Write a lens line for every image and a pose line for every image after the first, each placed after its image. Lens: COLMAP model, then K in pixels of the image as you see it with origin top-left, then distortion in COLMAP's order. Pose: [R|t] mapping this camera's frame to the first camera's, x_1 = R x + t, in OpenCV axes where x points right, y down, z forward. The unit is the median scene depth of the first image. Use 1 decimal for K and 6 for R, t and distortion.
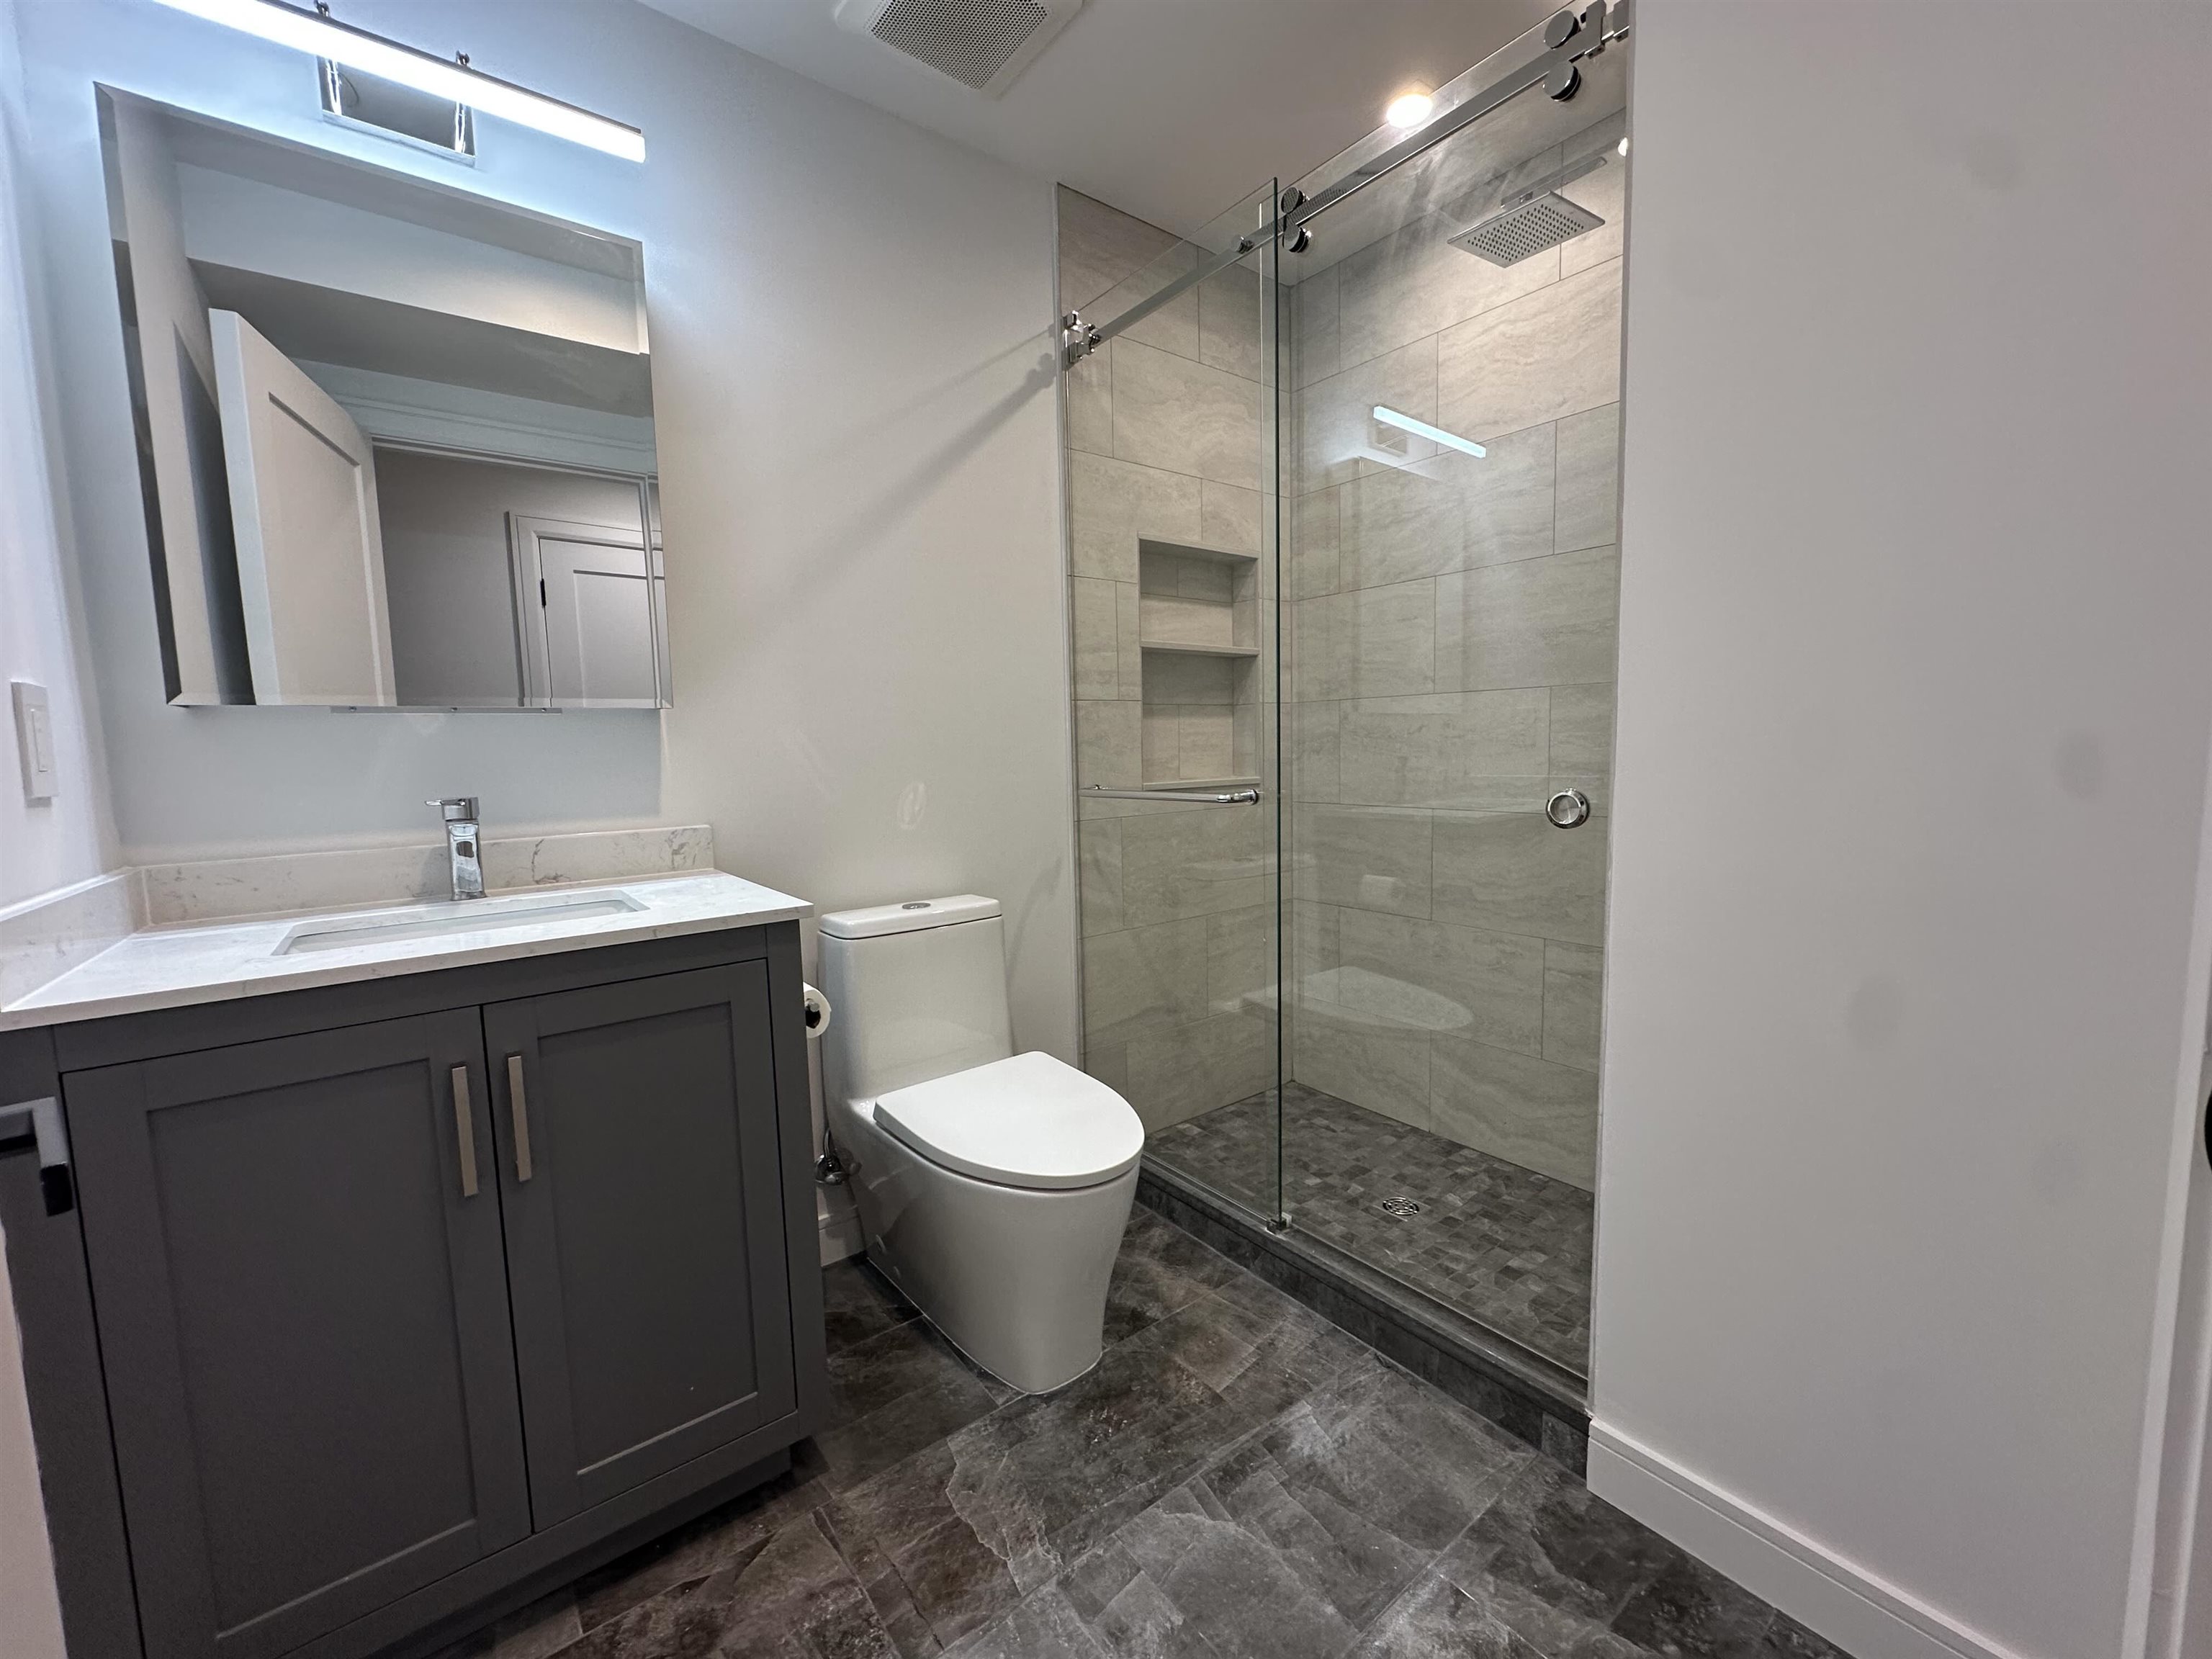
lens RADIAL K [[881.9, 0, 1110.5], [0, 881.9, 826.4], [0, 0, 1]] dist [-0.007563, 0.000202]
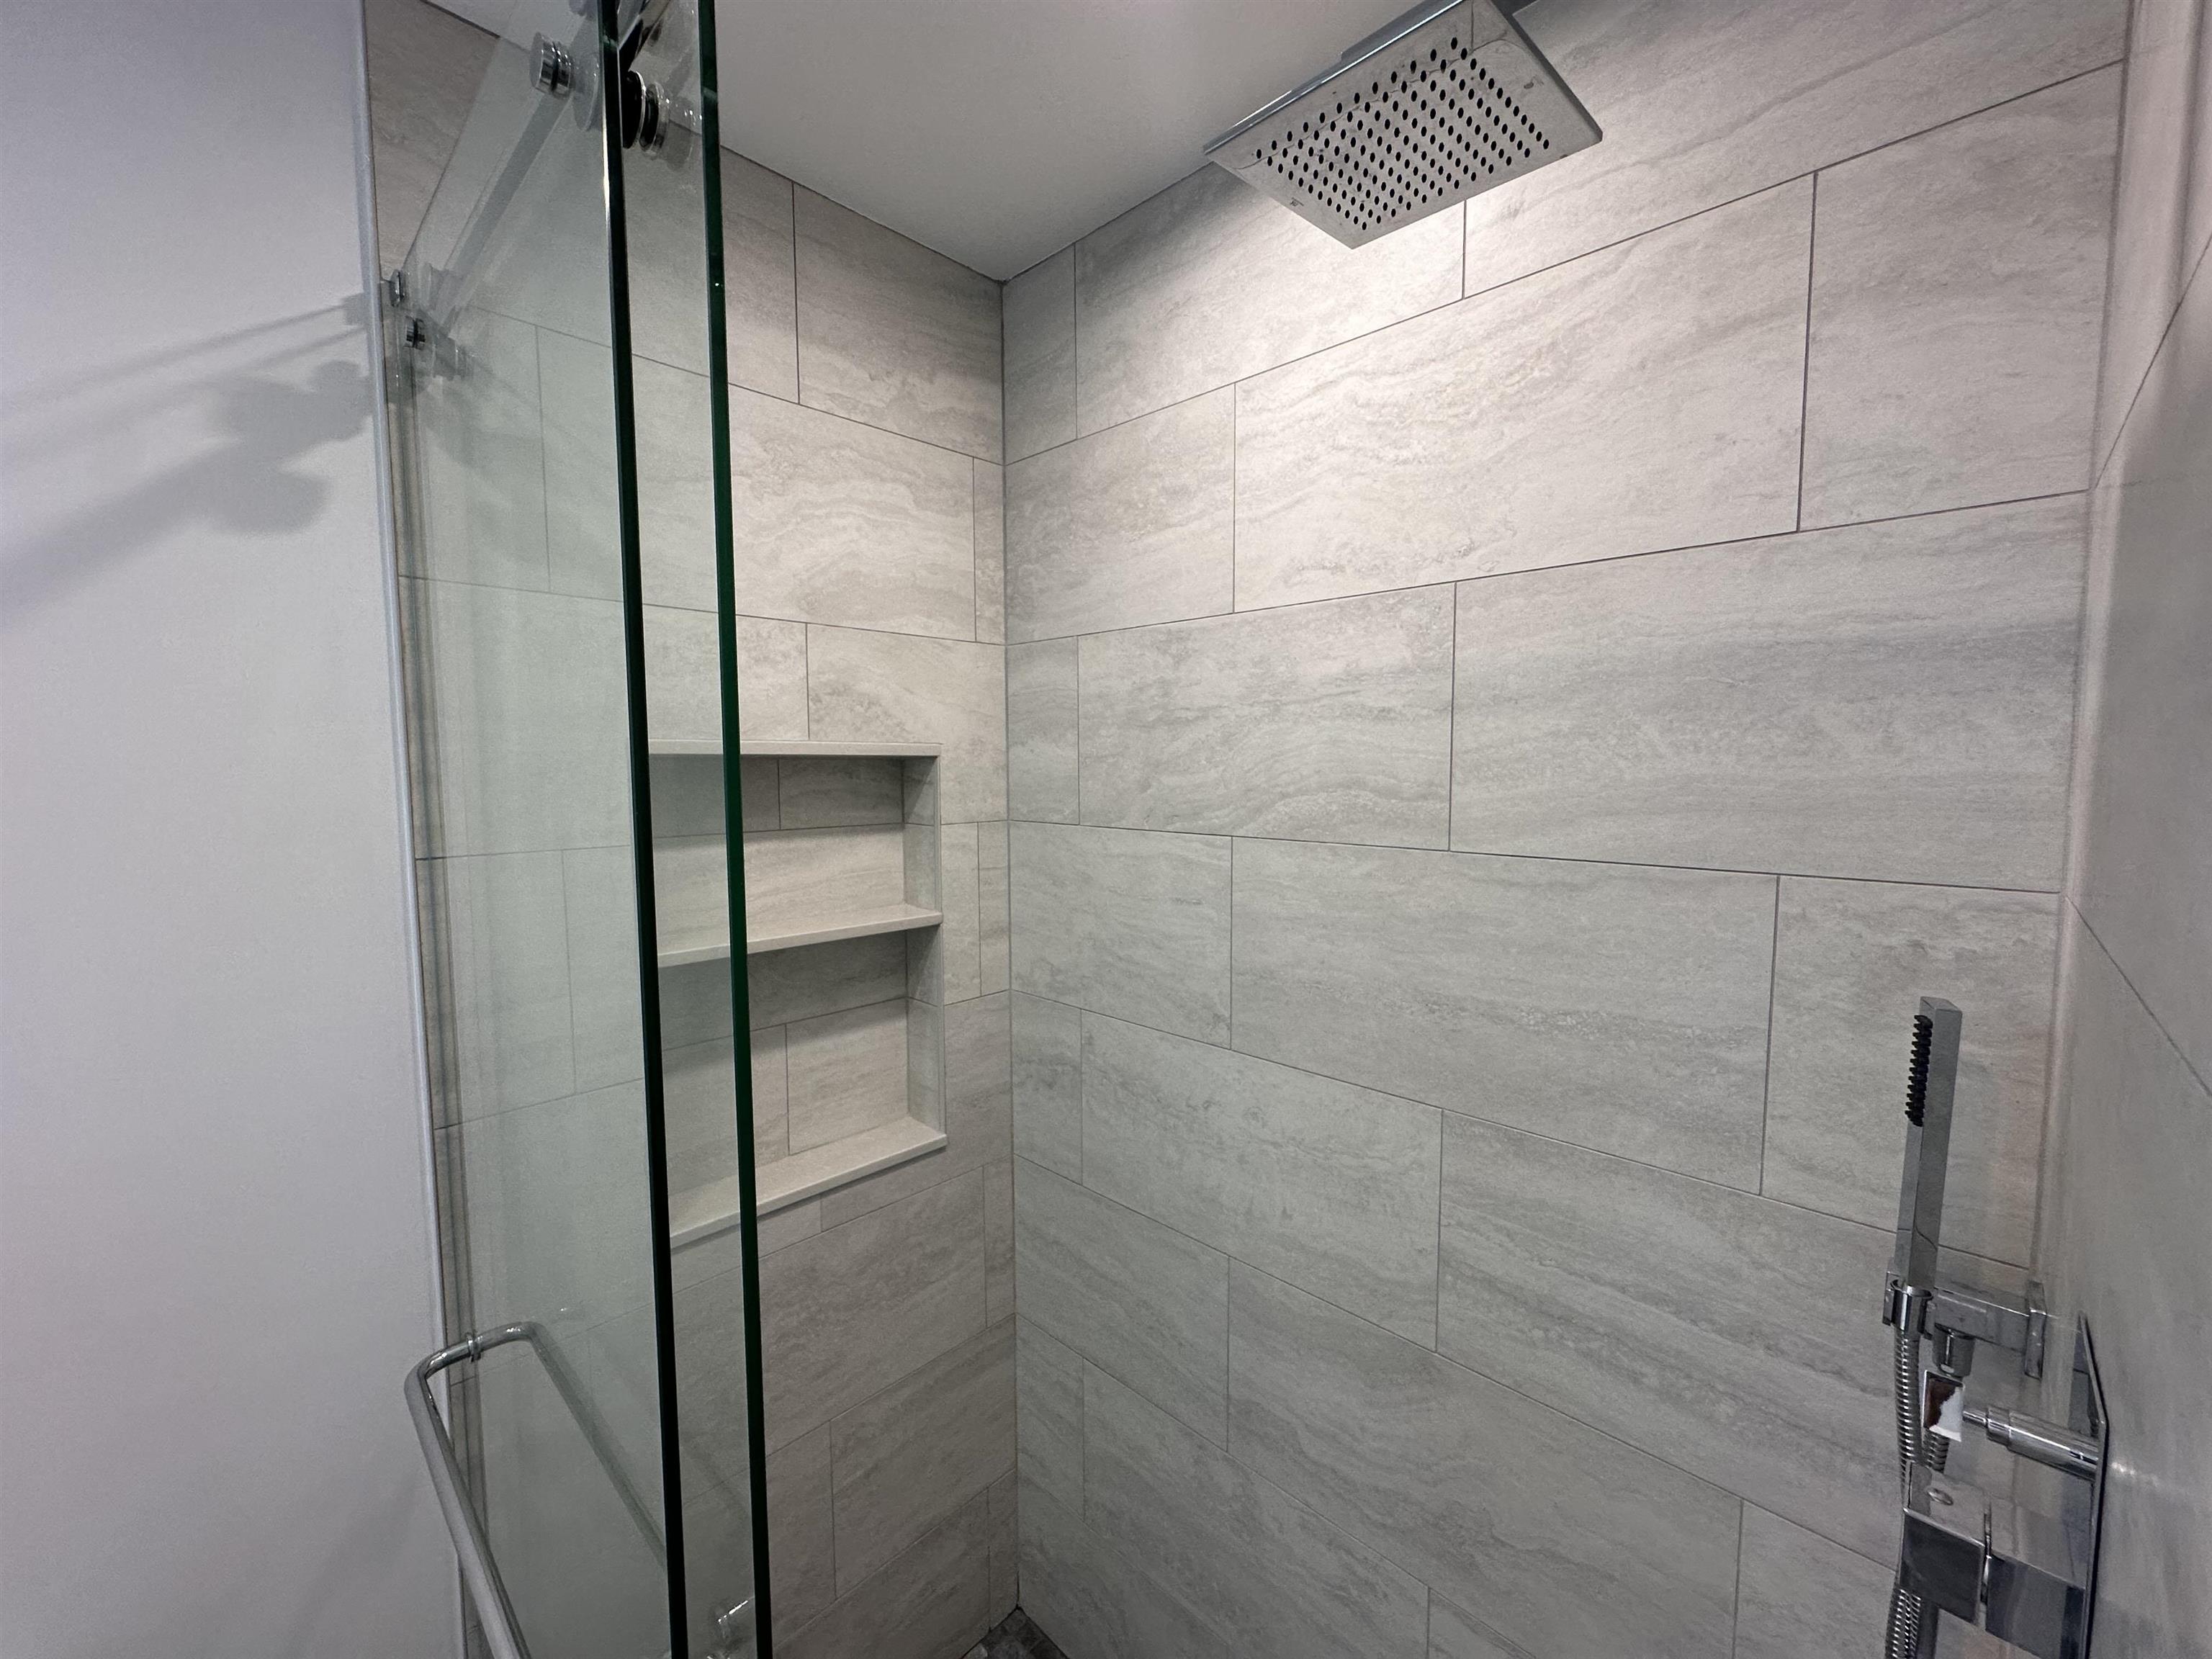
lens RADIAL K [[881.9, 0, 1110.5], [0, 881.9, 826.4], [0, 0, 1]] dist [-0.007563, 0.000202]
pose [[0.989743, 0.008011, 0.142636, 0.218078], [-0.005216, 0.999787, -0.019960, -0.276476], [-0.142765, 0.019011, 0.989574, 0.478130]]
